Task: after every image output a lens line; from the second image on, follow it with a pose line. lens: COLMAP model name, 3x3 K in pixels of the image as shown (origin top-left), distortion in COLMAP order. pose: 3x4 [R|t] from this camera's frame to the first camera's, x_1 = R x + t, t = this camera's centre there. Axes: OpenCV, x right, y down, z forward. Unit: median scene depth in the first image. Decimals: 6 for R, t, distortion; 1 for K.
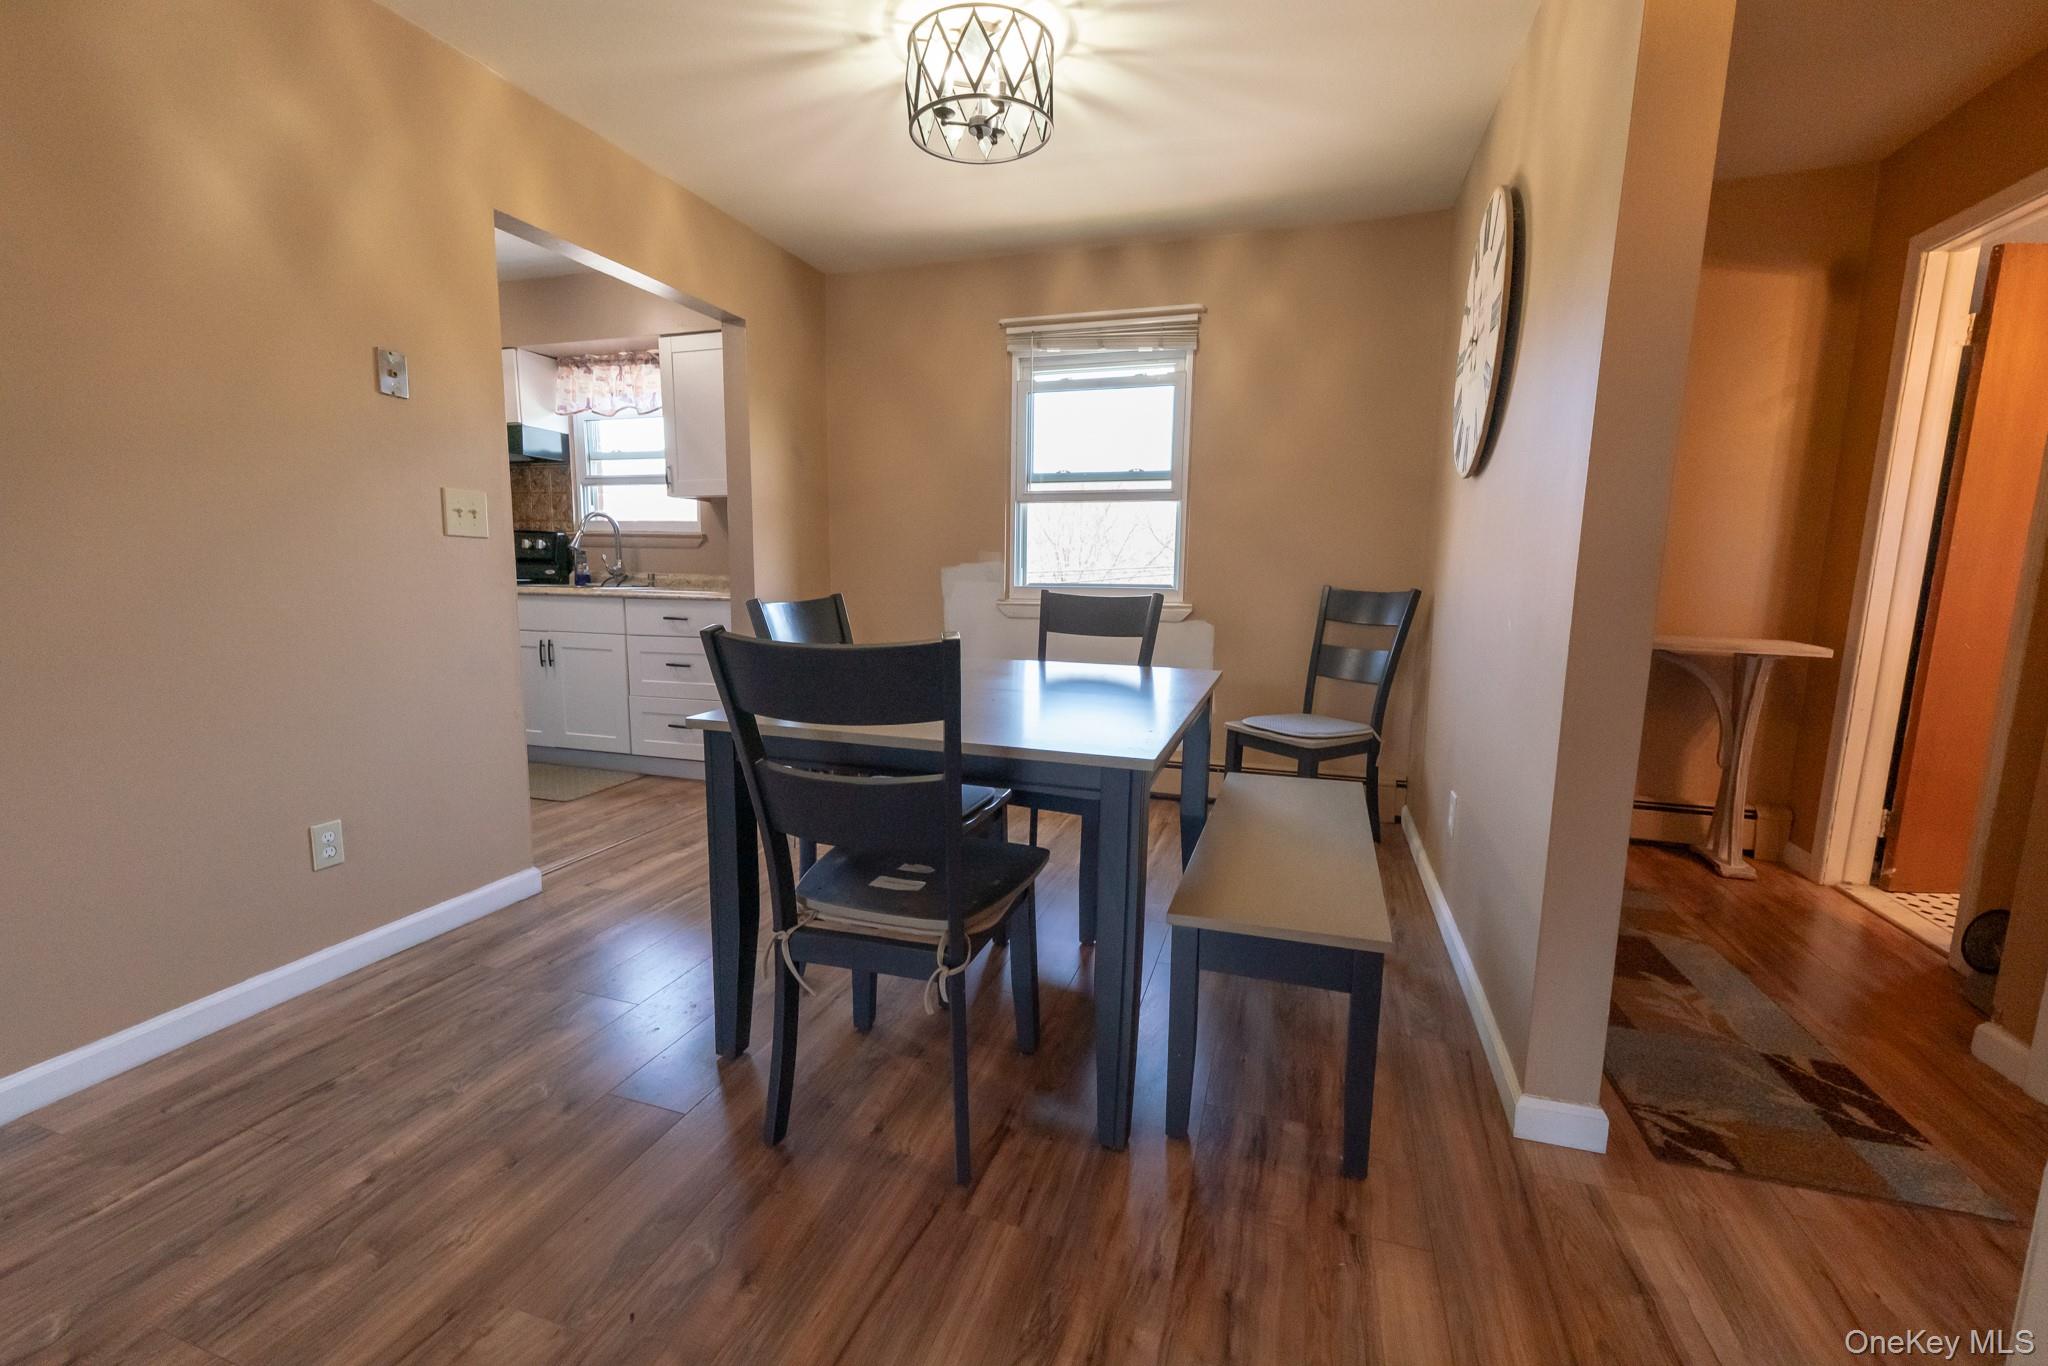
lens RADIAL K [[910.1, 0, 987.1], [0, 910.1, 690.7], [0, 0, 1]] dist [0.018219, -0.000124]
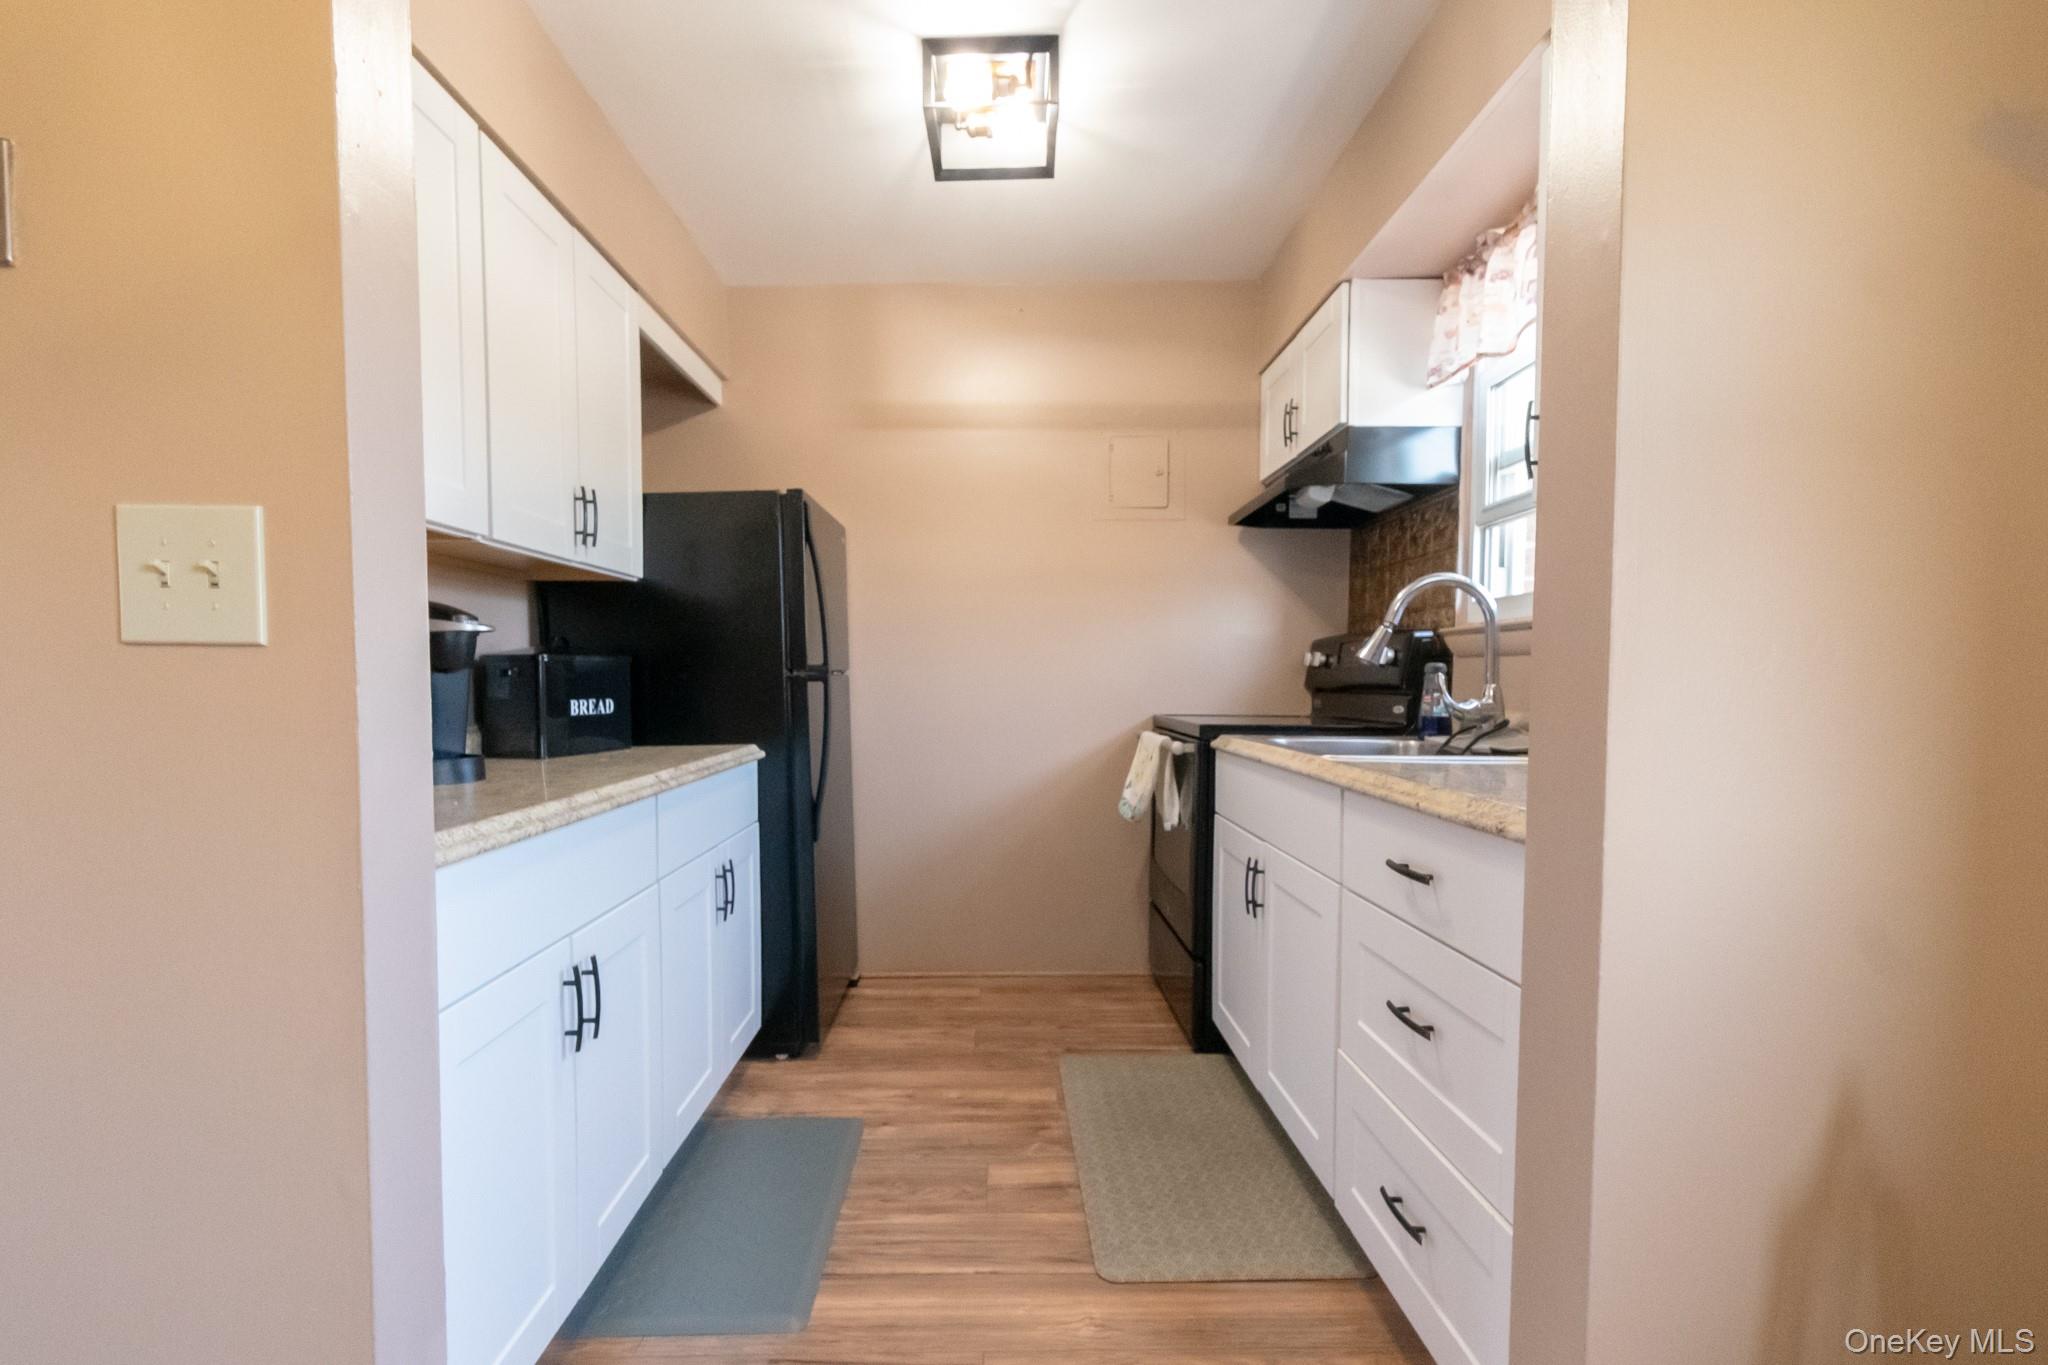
lens RADIAL K [[910.1, 0, 987.1], [0, 910.1, 690.2], [0, 0, 1]] dist [0.018219, -0.000124]
pose [[0.318810, 0.028498, -0.947390, -0.087443], [-0.137677, 0.990339, -0.016540, -0.113287], [0.937766, 0.135706, 0.319654, 0.709882]]
